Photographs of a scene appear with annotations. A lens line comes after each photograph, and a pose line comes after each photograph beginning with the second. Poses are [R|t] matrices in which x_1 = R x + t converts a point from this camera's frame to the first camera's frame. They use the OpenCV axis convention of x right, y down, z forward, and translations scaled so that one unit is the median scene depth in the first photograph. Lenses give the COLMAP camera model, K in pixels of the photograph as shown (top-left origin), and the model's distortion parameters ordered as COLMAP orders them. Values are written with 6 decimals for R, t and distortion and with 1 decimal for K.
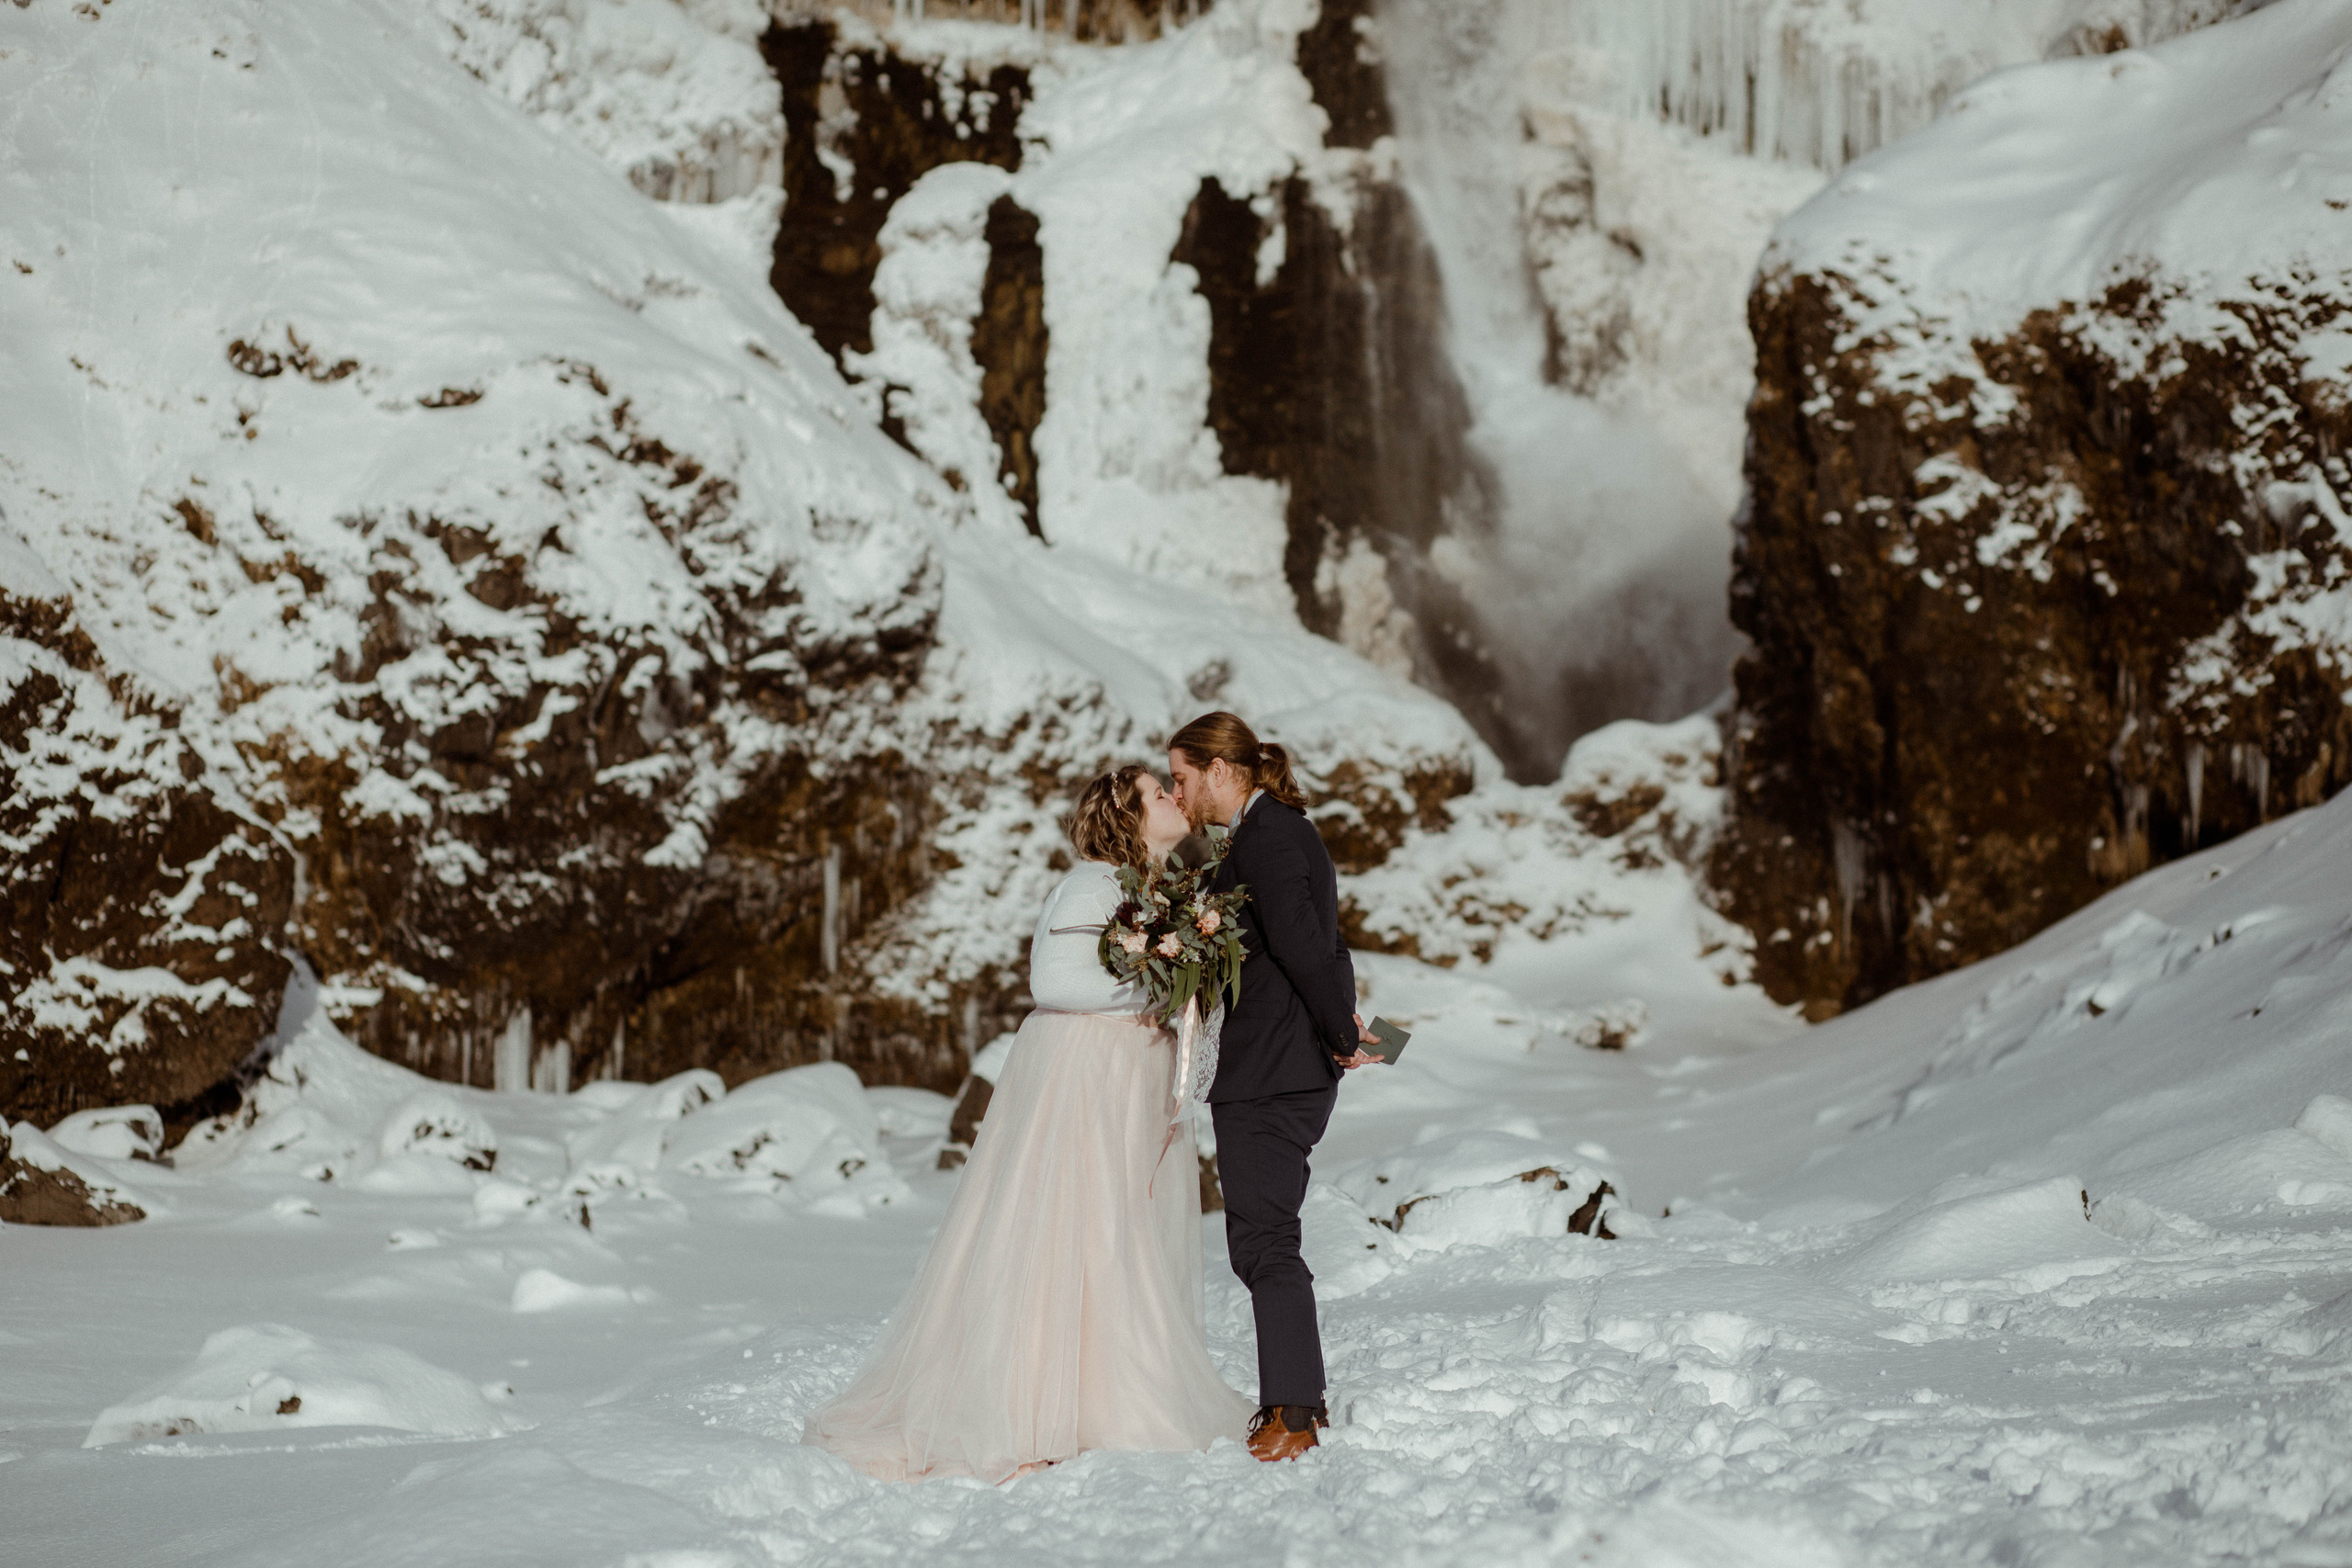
lens RADIAL K [[5450.8, 0, 1182.5], [0, 5450.8, 860.3], [0, 0, 1]] dist [-0.082671, -0.803424]
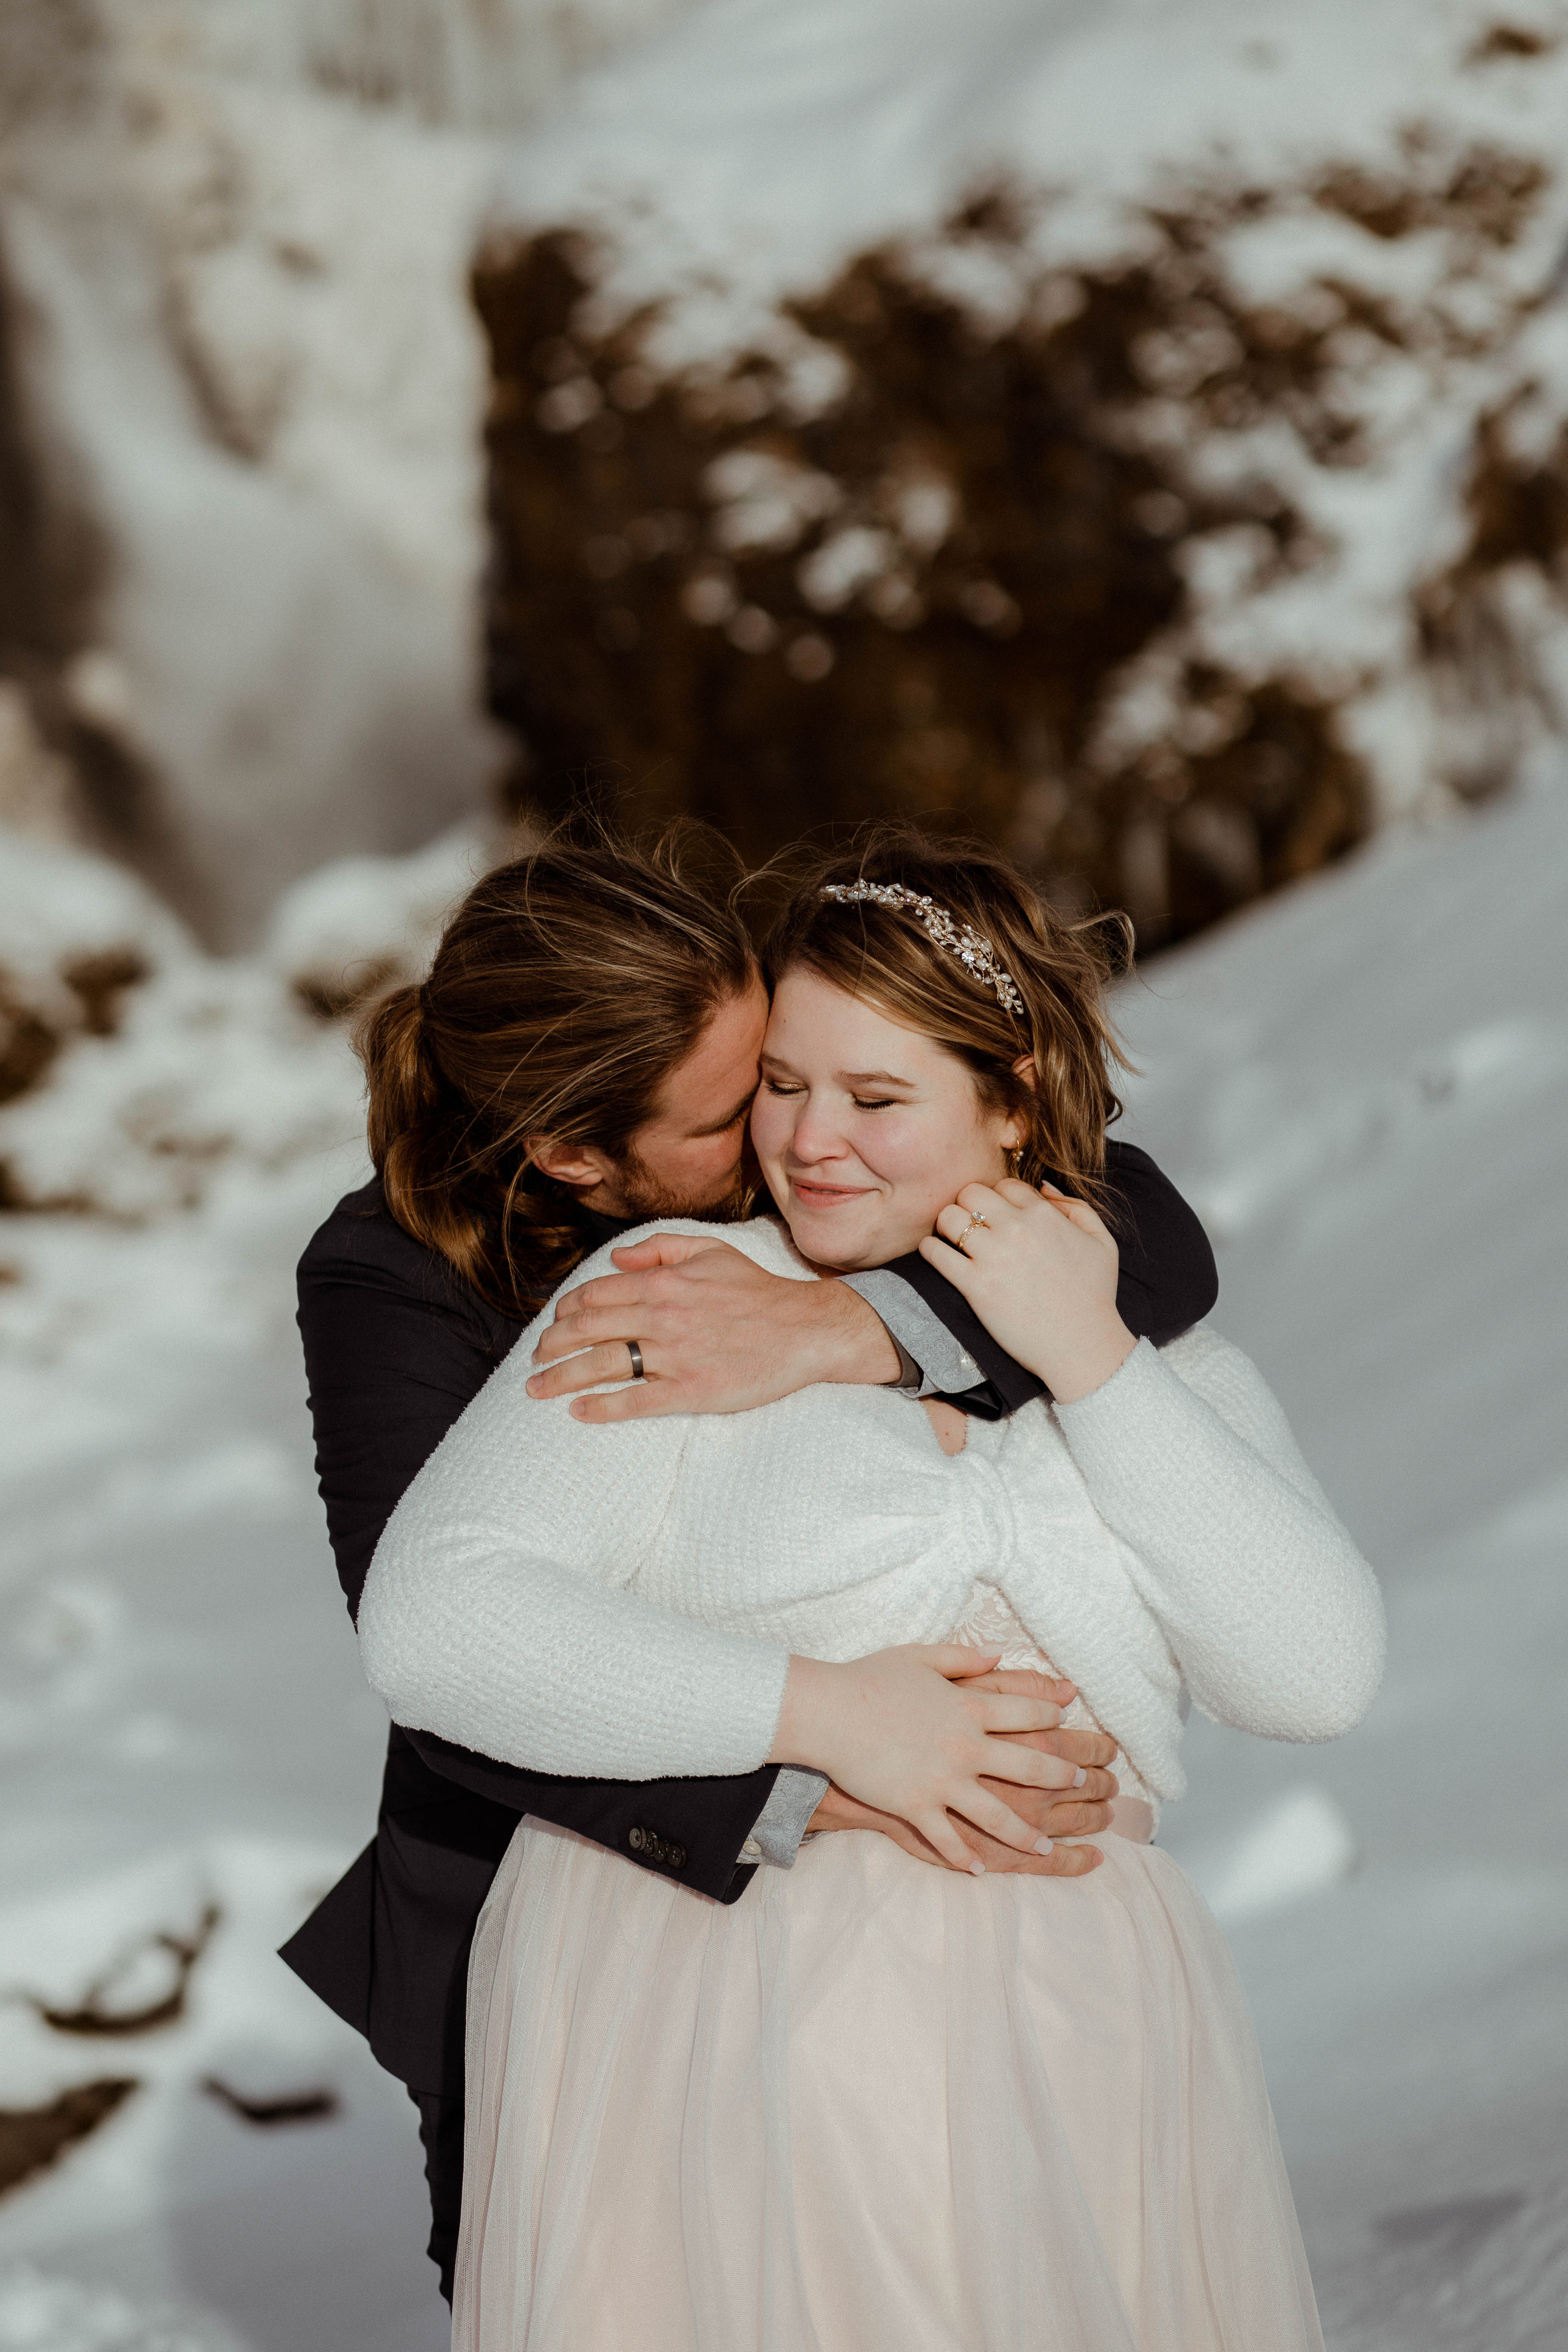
lens RADIAL K [[6116.8, 0, 784.0], [0, 6116.8, 1176.0], [0, 0, 1]] dist [0.026321, -0.644094]
pose [[0.983797, -0.104440, 0.145722, 0.014102], [0.101619, 0.994465, 0.026695, -0.000515], [-0.147704, -0.011454, 0.988965, 0.172422]]
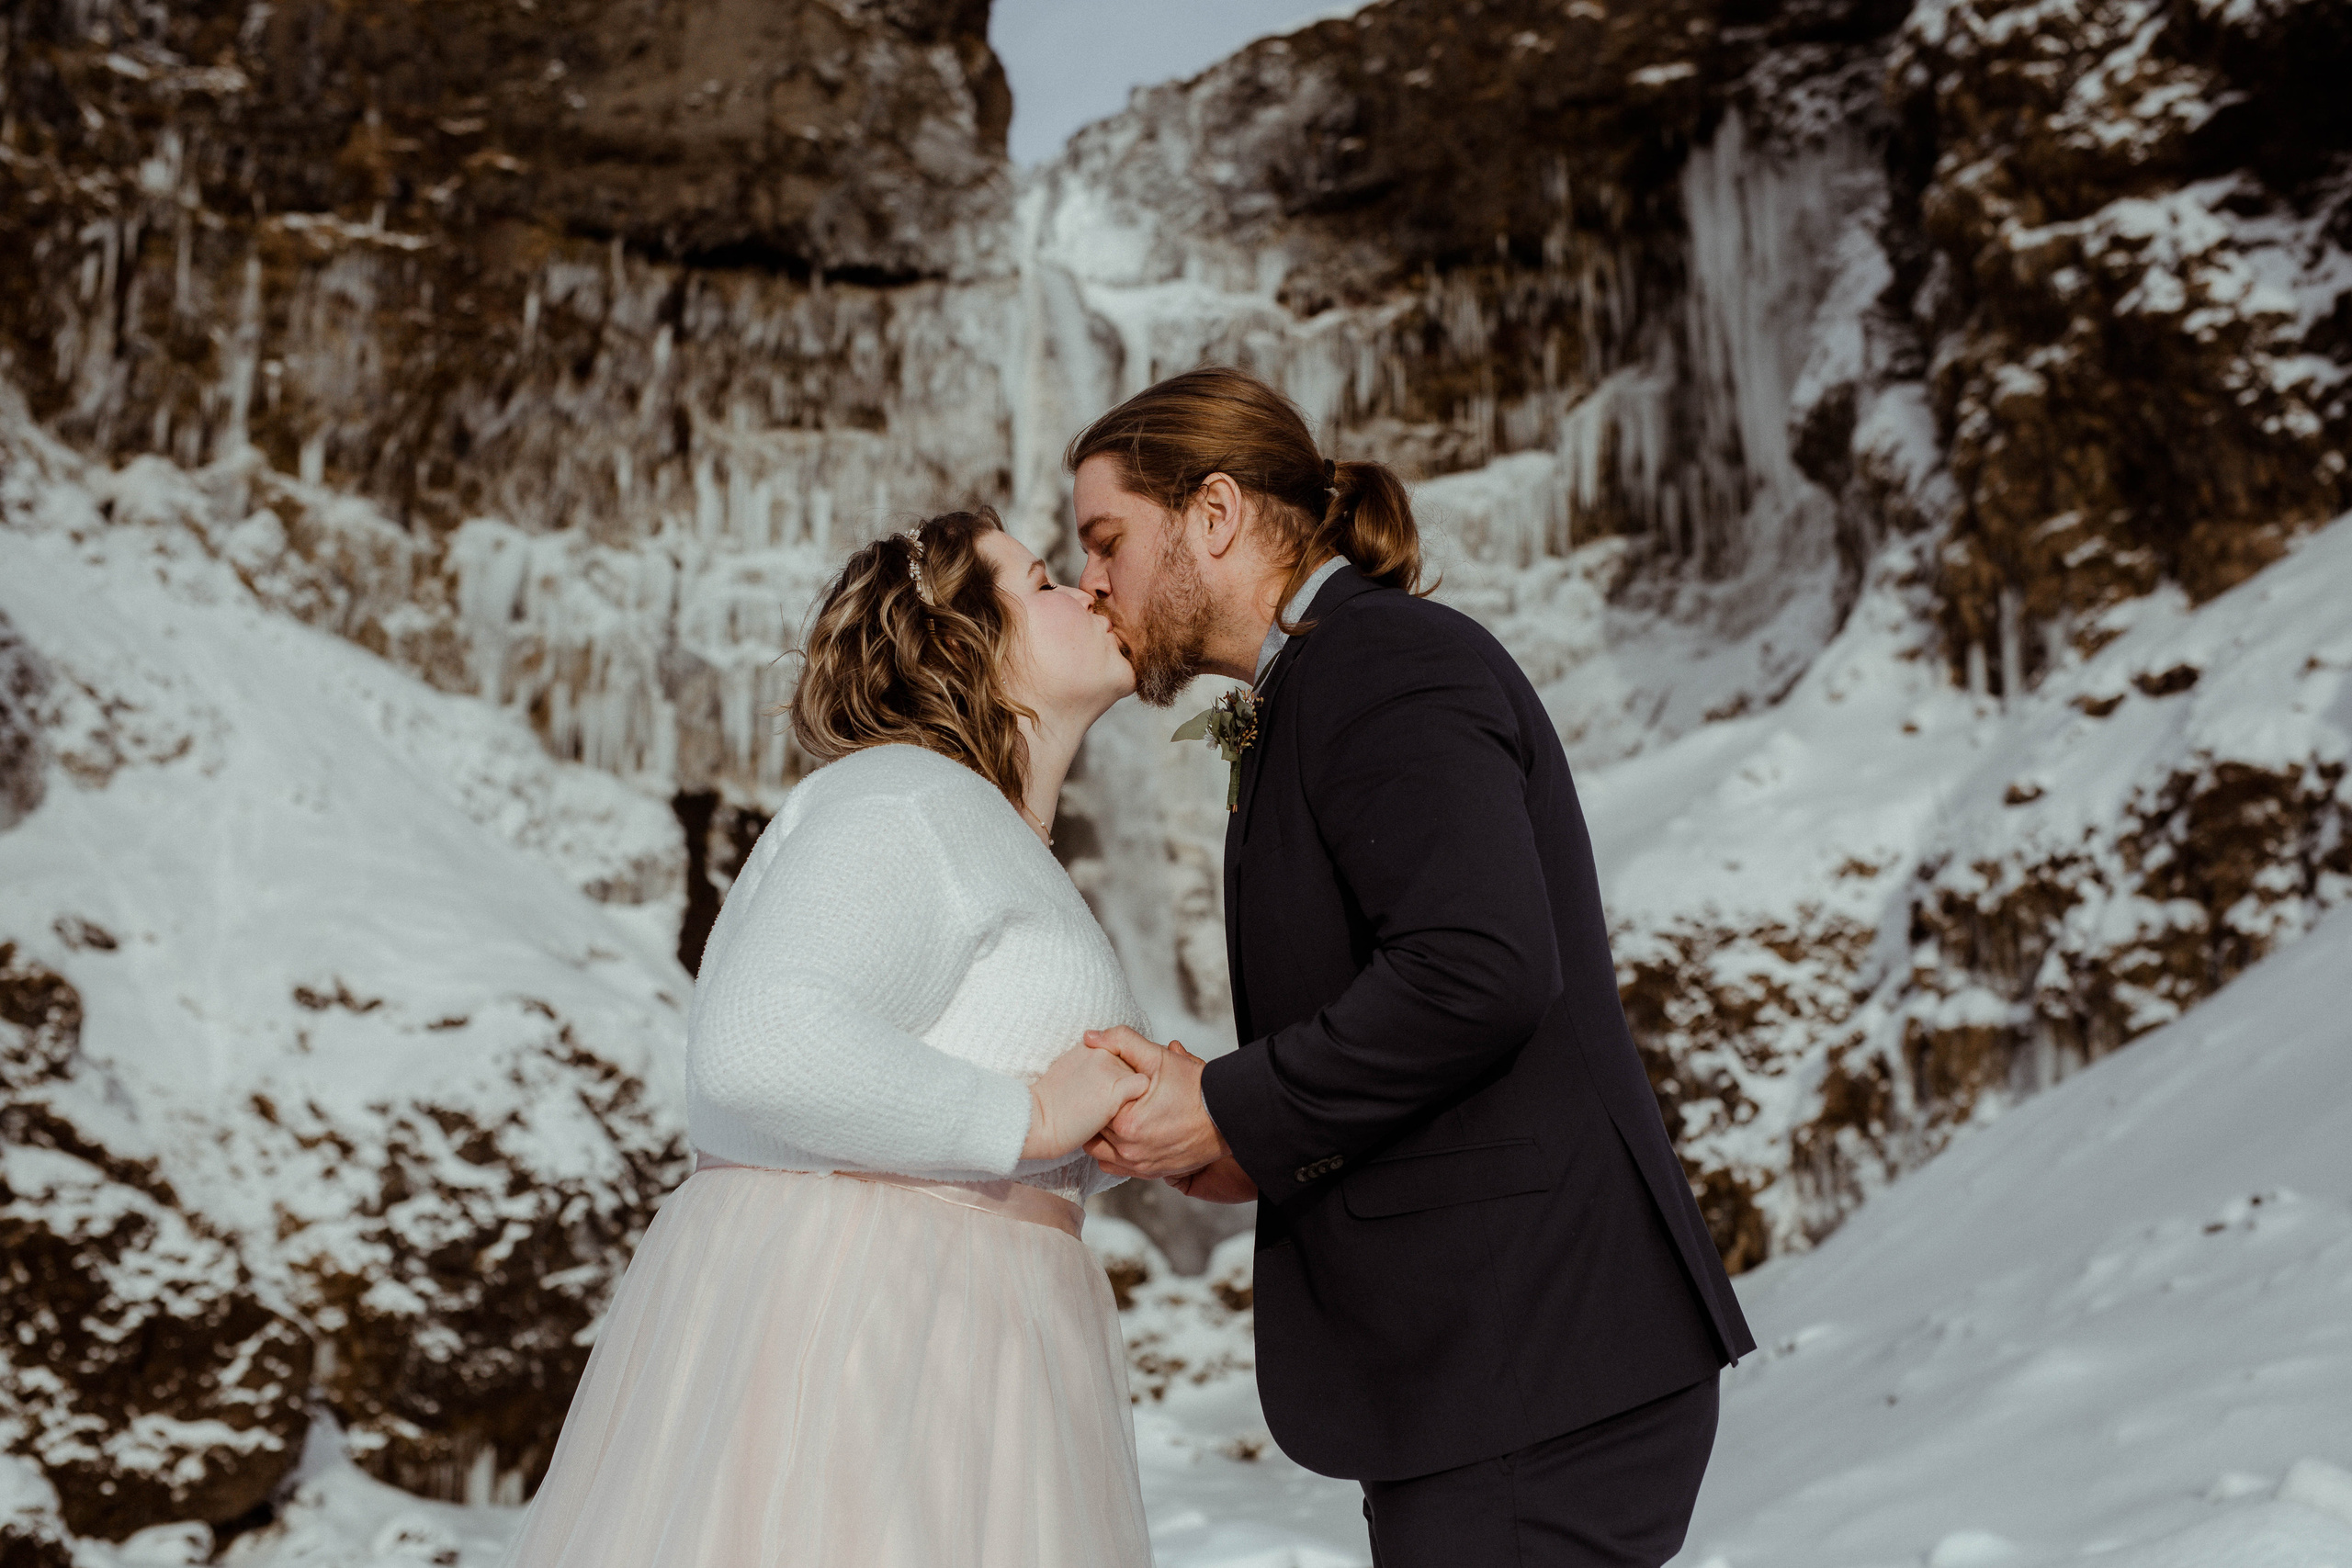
lens RADIAL K [[3252.3, 0, 1186.7], [0, 3252.3, 797.3], [0, 0, 1]] dist [-0.006254, 0.081022]
pose [[0.997338, -0.005600, 0.072700, 0.000712], [0.017755, 0.985687, -0.167646, 0.005370], [-0.070721, 0.168490, 0.983163, 0.117264]]
